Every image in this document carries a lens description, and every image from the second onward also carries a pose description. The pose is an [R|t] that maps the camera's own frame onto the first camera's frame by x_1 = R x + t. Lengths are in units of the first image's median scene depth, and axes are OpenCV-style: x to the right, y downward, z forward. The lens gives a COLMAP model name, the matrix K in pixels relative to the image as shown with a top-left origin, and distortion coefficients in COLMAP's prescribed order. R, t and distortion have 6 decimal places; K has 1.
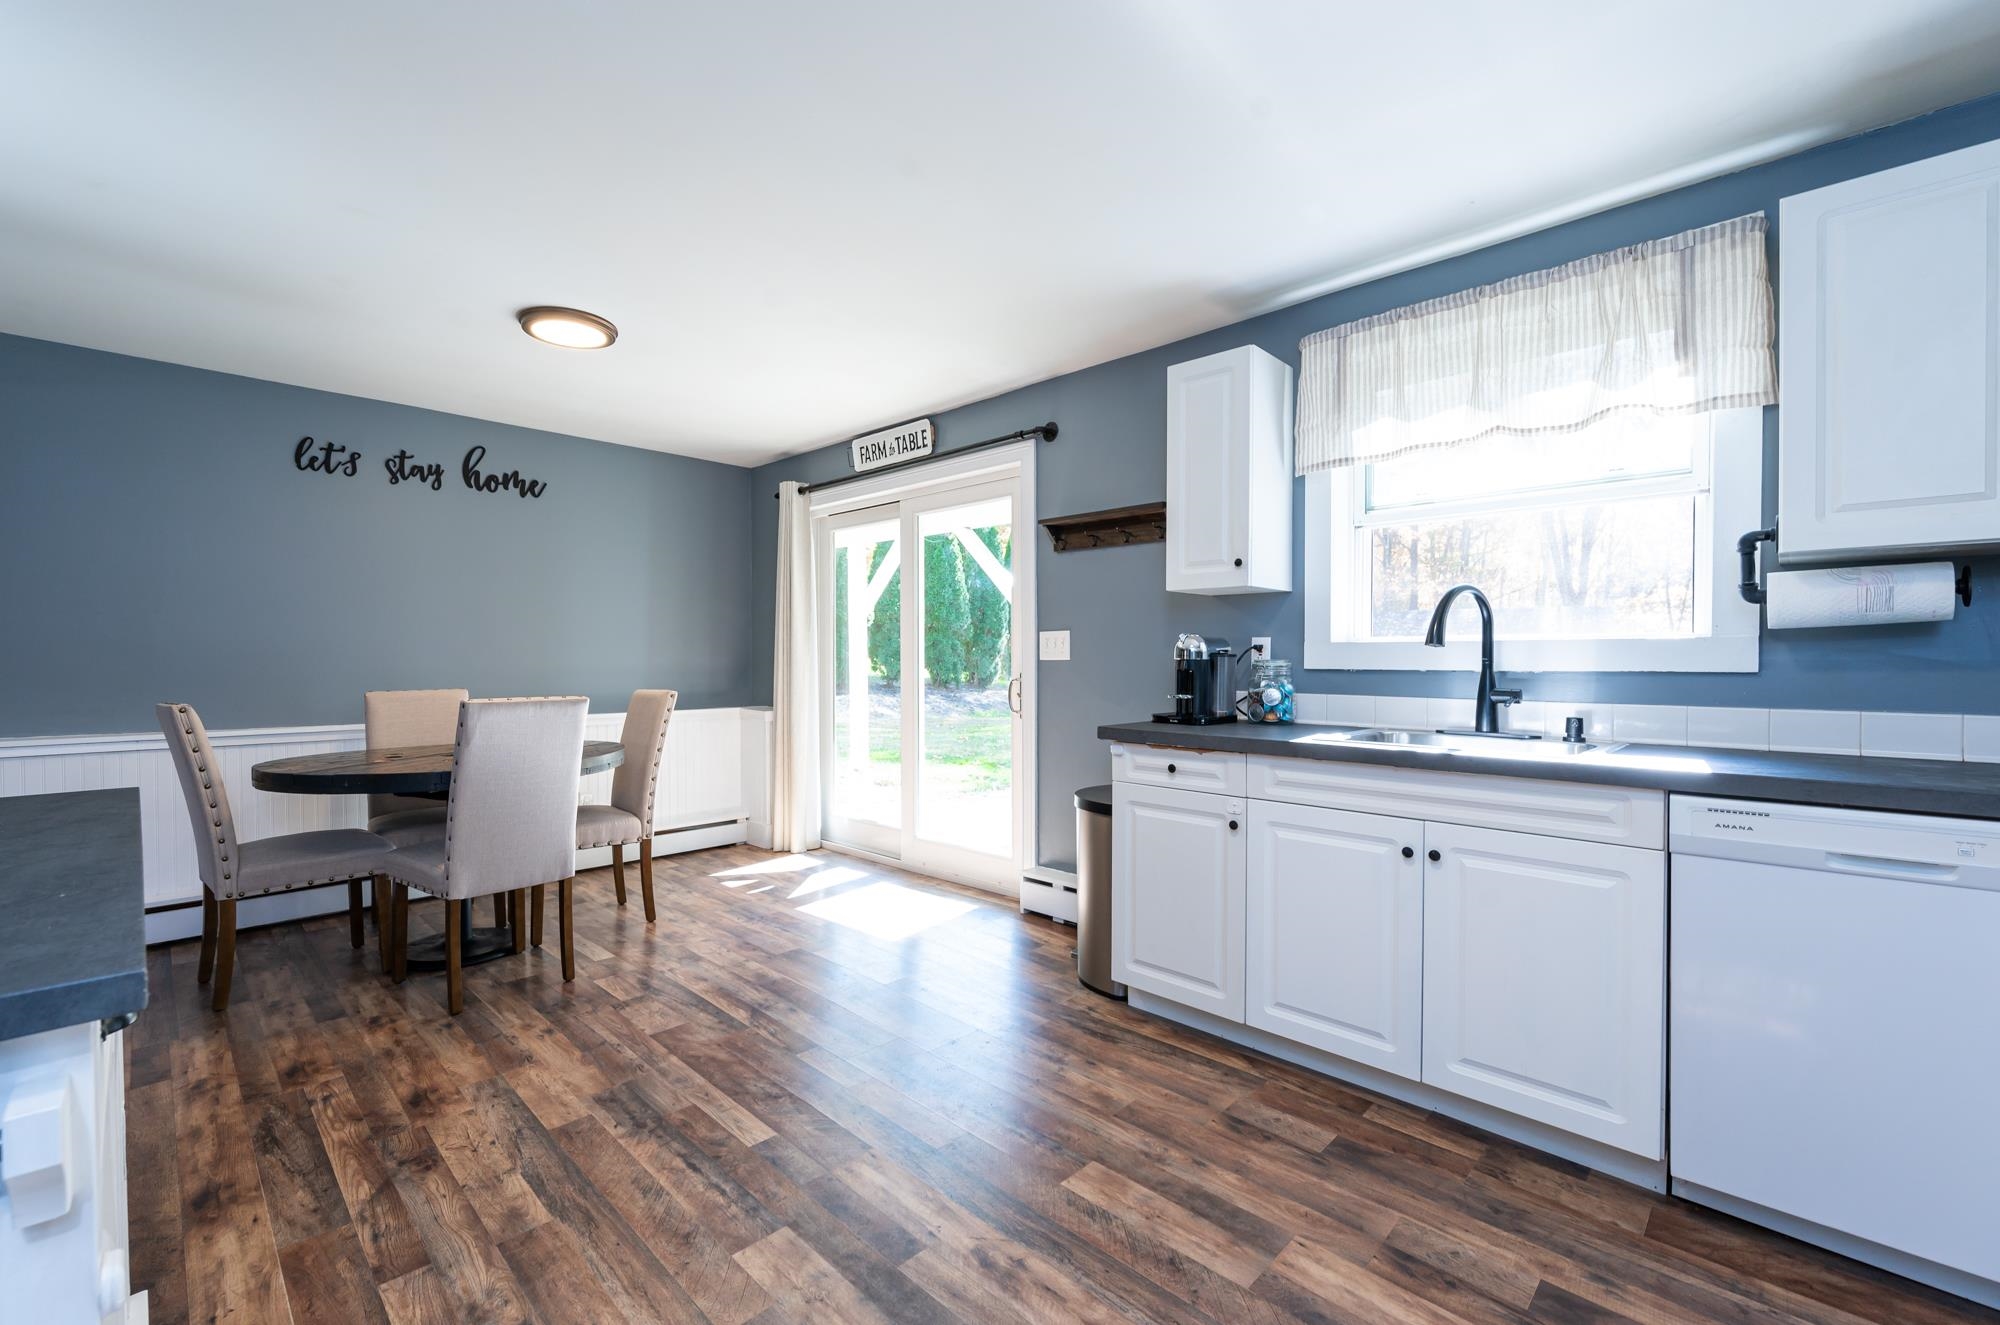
lens RADIAL K [[833.9, 0, 975.7], [0, 833.9, 669.7], [0, 0, 1]] dist [-0.001839, -0.002865]
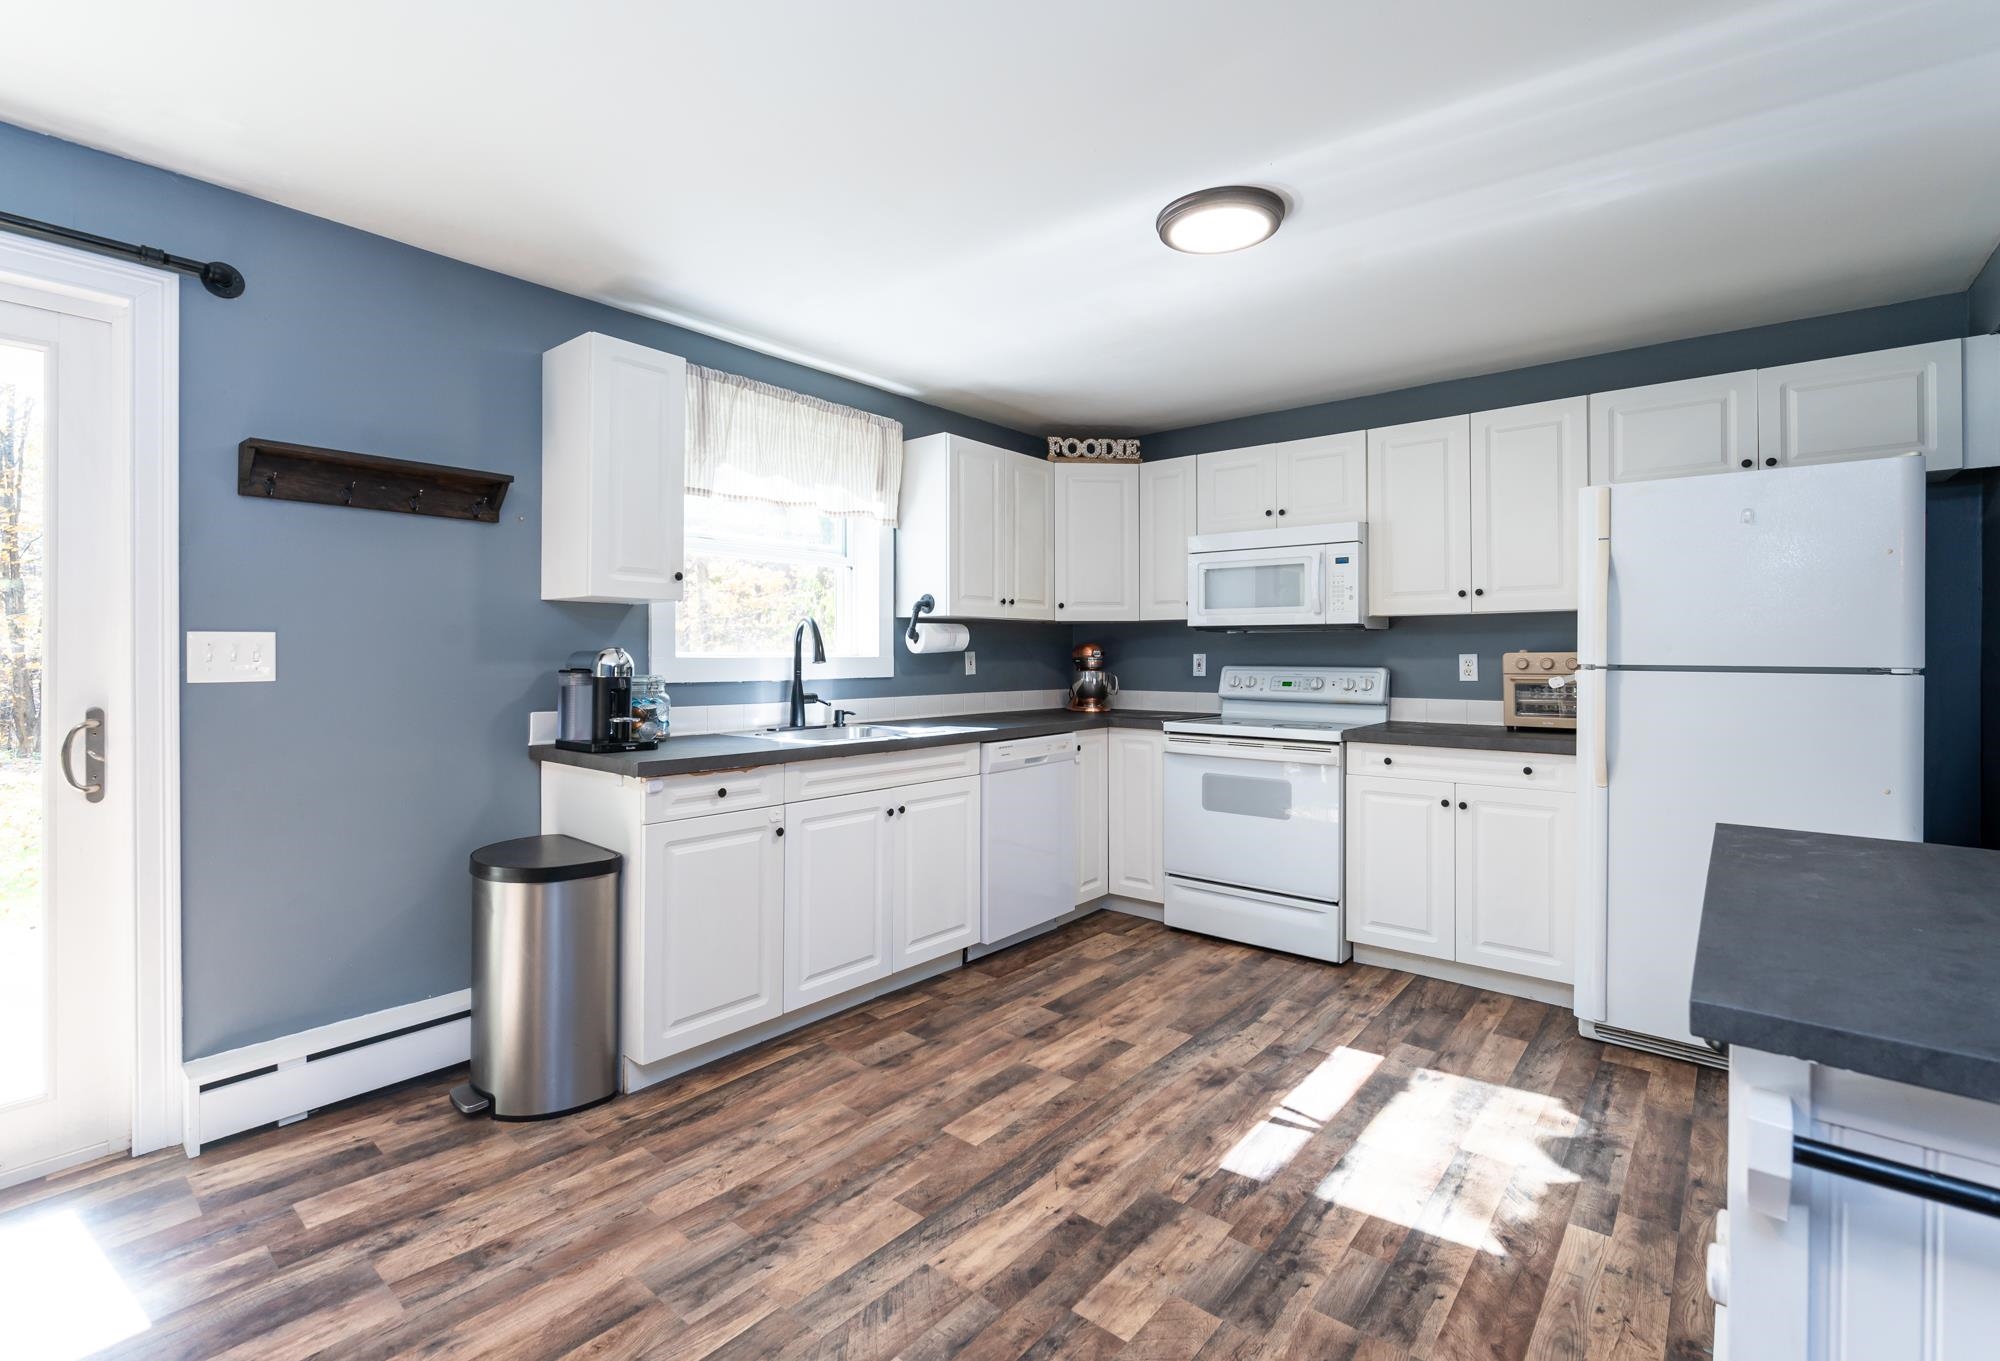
lens RADIAL K [[896.7, 0, 979.6], [0, 896.7, 649.5], [0, 0, 1]] dist [-0.002600, -0.000146]
pose [[-0.073951, 0.005085, 0.997249, -0.550135], [0.011738, 0.999922, -0.004228, -0.025235], [-0.997193, 0.011393, -0.074005, 0.531355]]
